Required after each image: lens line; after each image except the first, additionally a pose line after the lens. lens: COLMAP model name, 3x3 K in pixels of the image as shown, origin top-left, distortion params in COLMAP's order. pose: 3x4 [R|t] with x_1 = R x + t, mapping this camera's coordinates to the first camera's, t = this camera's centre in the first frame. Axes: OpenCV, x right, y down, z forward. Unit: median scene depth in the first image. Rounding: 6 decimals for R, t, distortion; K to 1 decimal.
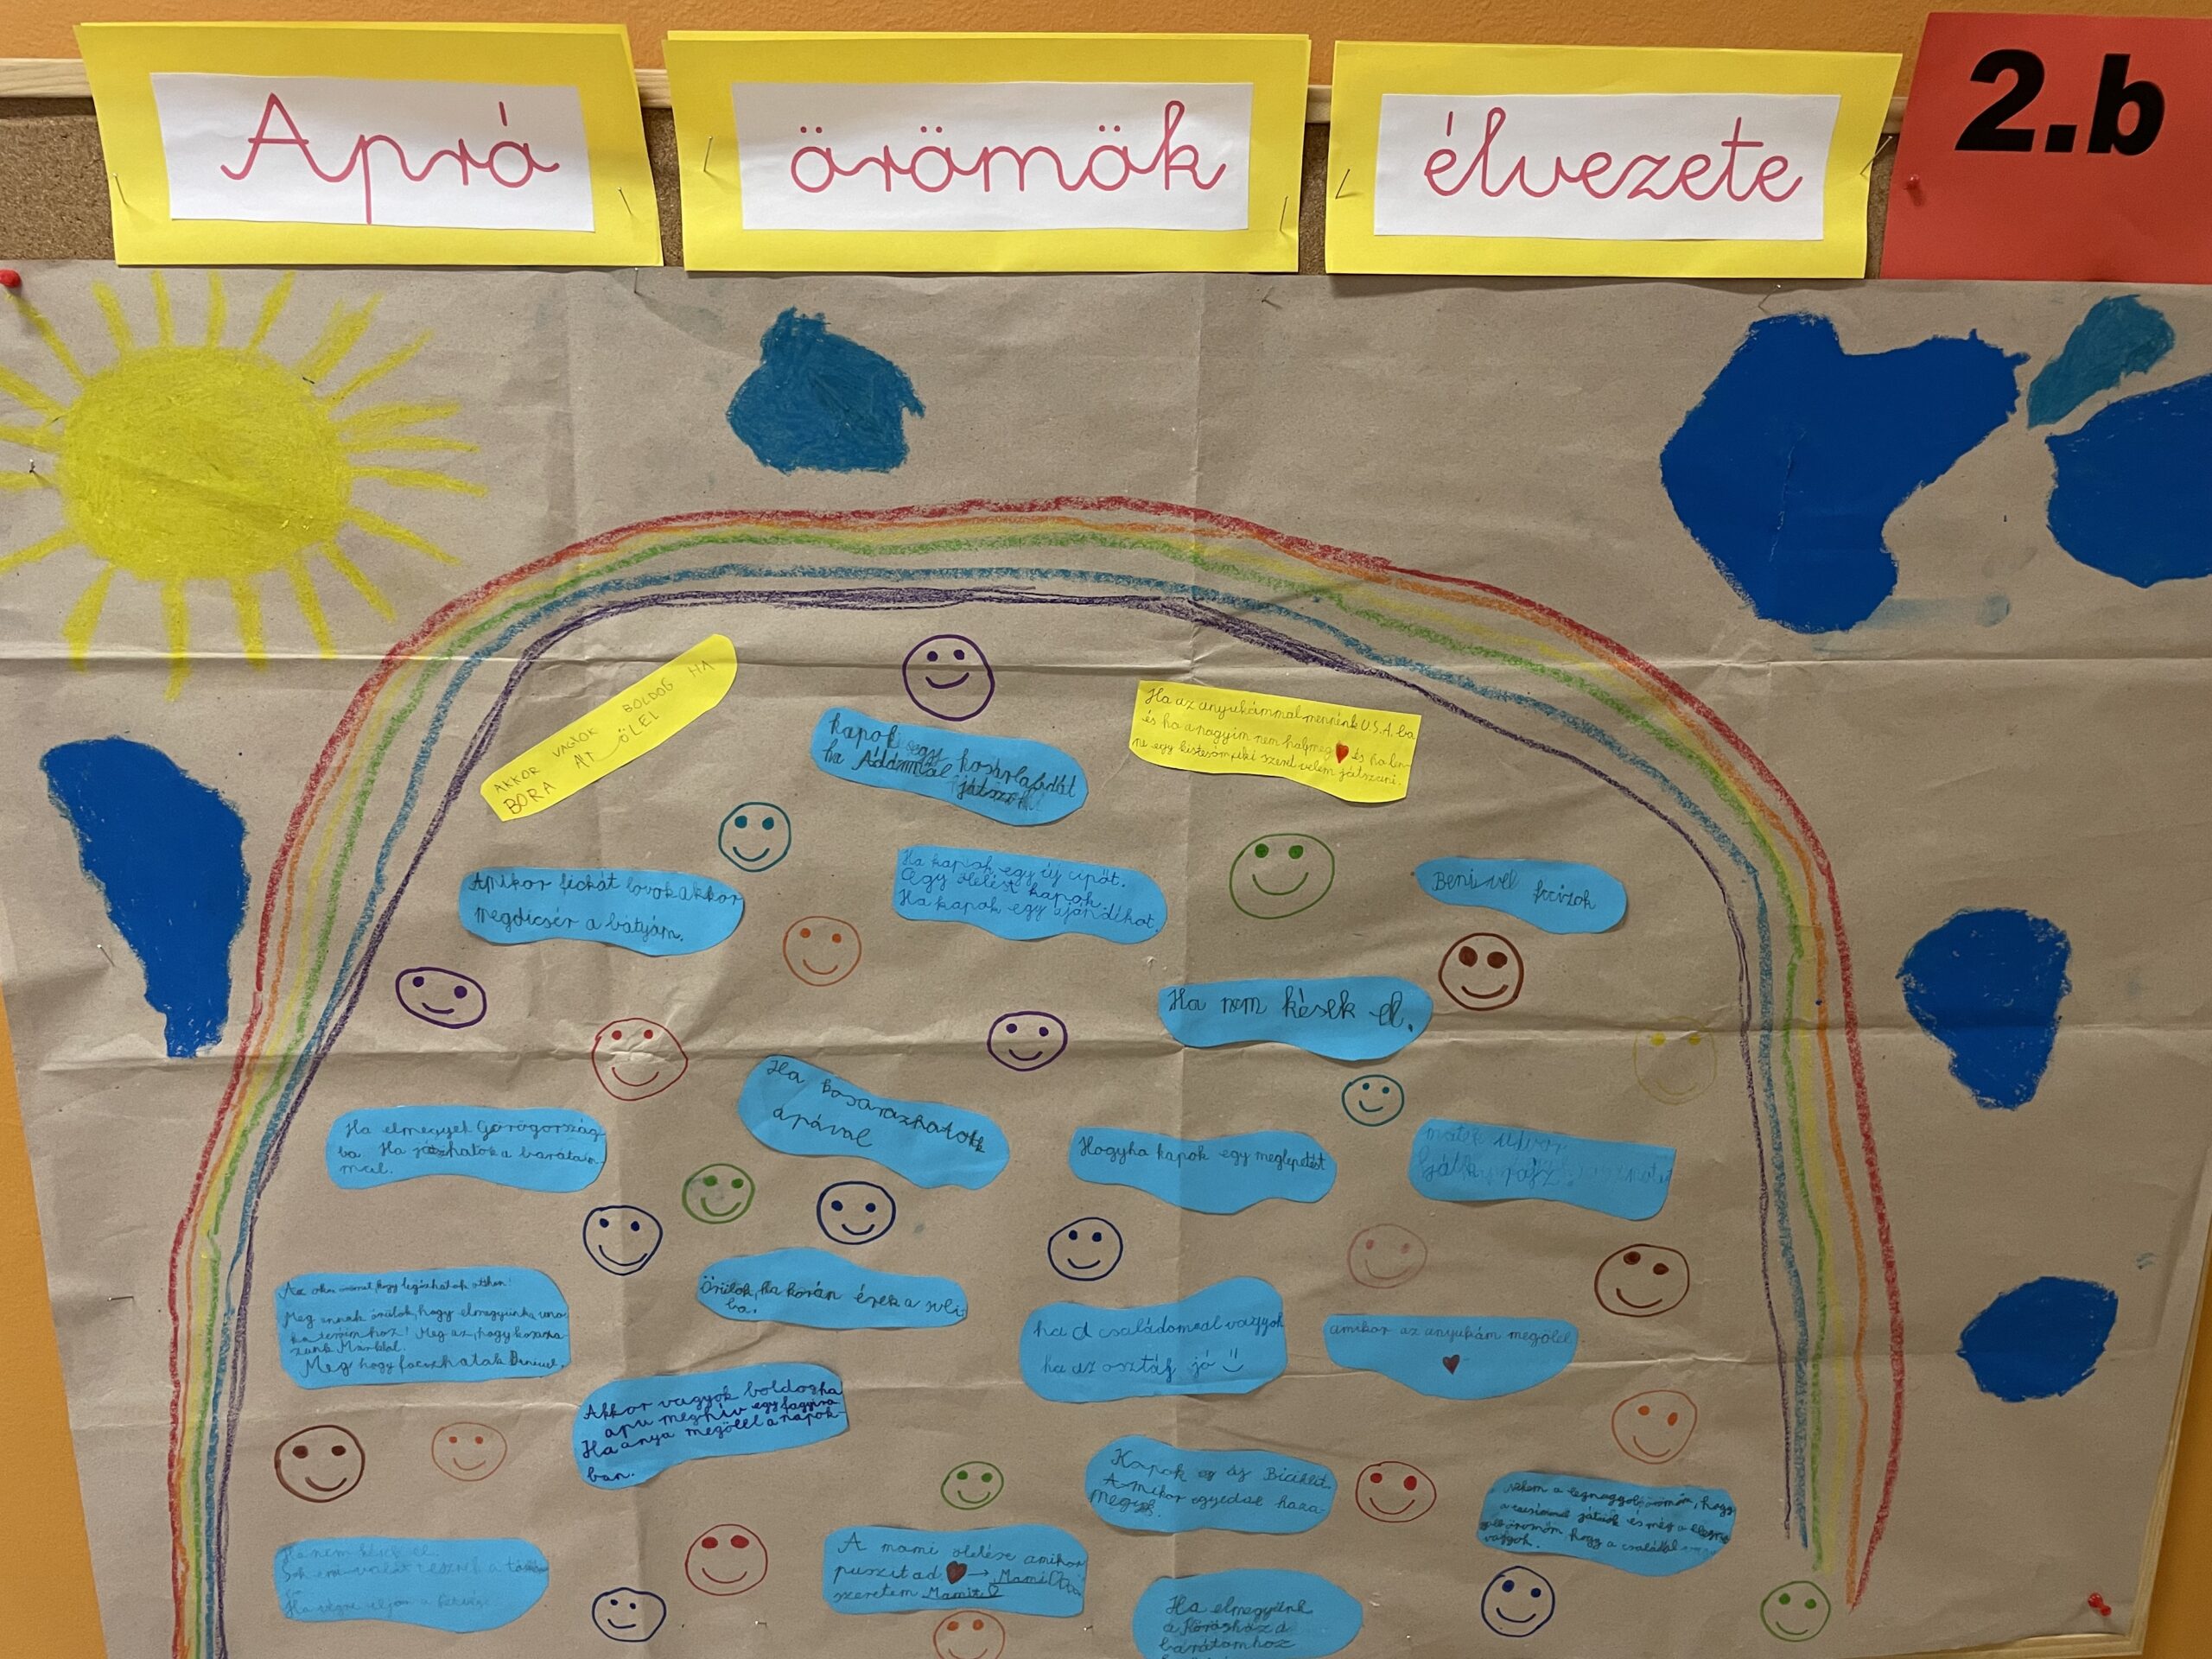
lens RADIAL K [[1660.6, 0, 1106.0], [0, 1660.6, 829.5], [0, 0, 1]] dist [0.076082, -0.107160]
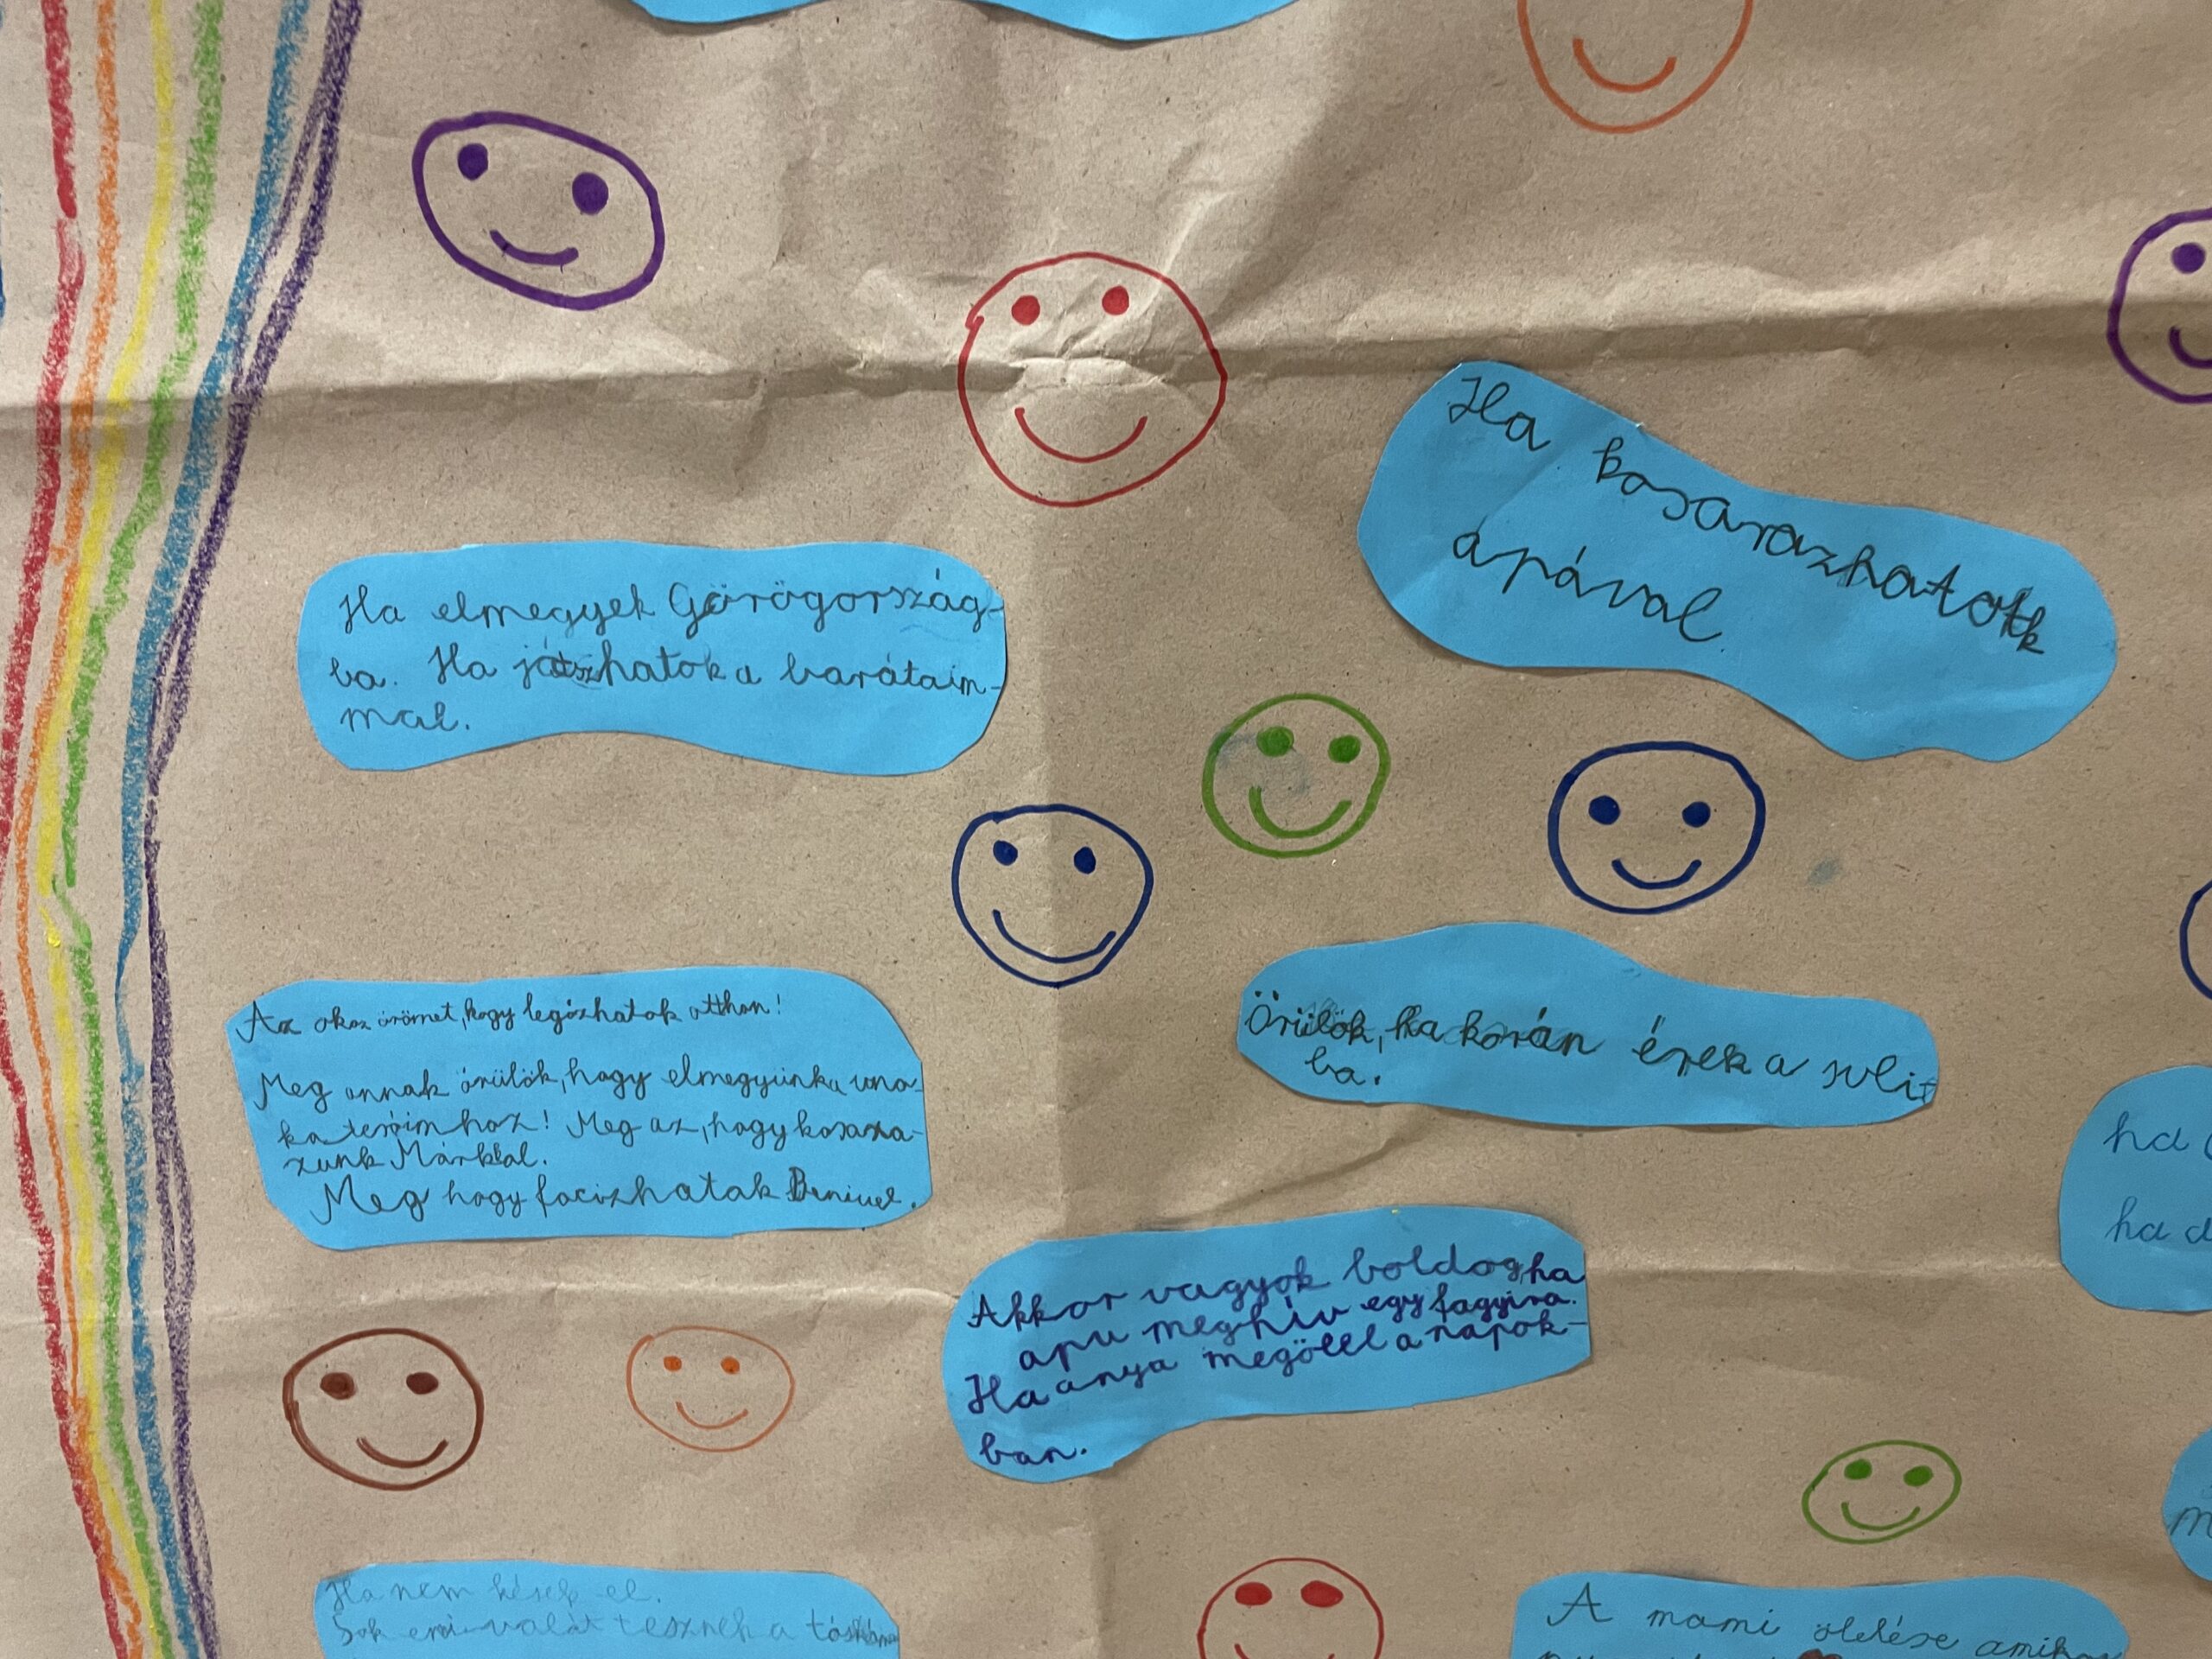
lens RADIAL K [[1660.6, 0, 1106.0], [0, 1660.6, 829.5], [0, 0, 1]] dist [0.076082, -0.107160]
pose [[0.990889, -0.016001, -0.133724, -0.224104], [0.033196, 0.991300, 0.127371, 0.180650], [0.130522, -0.130649, 0.982799, 0.625832]]
